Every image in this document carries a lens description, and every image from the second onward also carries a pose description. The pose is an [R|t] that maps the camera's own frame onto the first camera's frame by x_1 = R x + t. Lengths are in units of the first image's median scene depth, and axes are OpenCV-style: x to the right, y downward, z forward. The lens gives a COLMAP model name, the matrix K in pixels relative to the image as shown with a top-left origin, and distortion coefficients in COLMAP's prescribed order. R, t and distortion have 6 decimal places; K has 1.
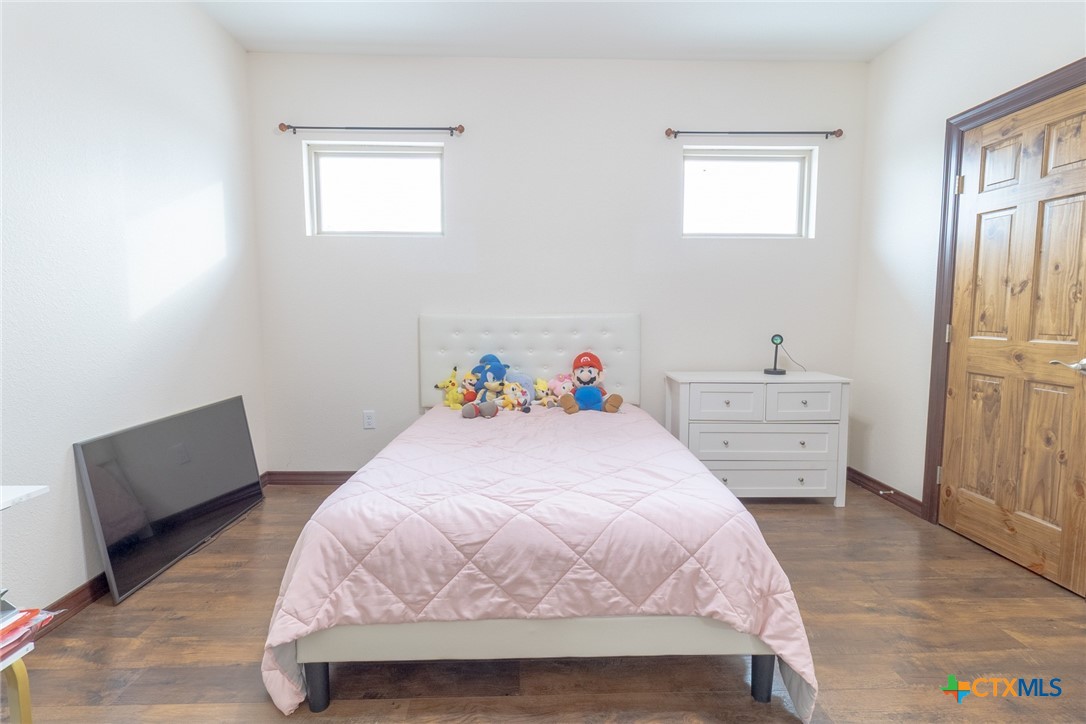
lens RADIAL K [[501.1, 0, 540.3], [0, 501.1, 357.3], [0, 0, 1]] dist [-0.000441, 0.000873]
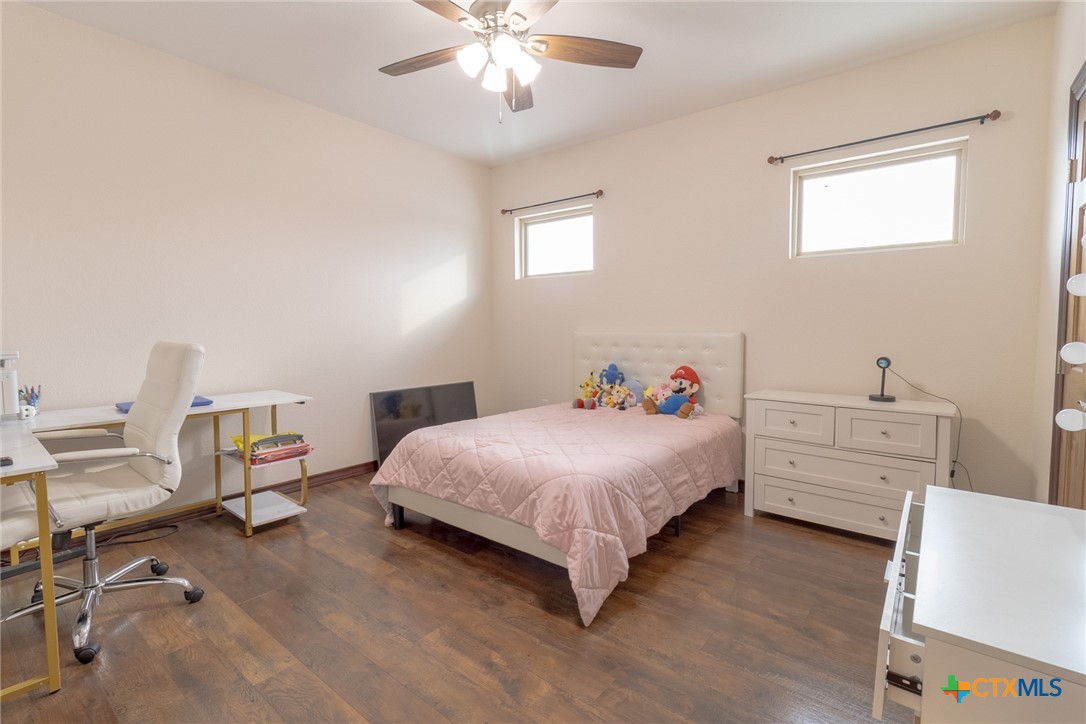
lens RADIAL K [[501.1, 0, 549.7], [0, 501.1, 360.4], [0, 0, 1]] dist [-0.000441, 0.000873]
pose [[0.764590, 0.043933, -0.643018, 1.232200], [-0.058872, 0.998264, -0.001799, -0.005713], [0.641823, 0.039231, 0.765849, -0.167502]]
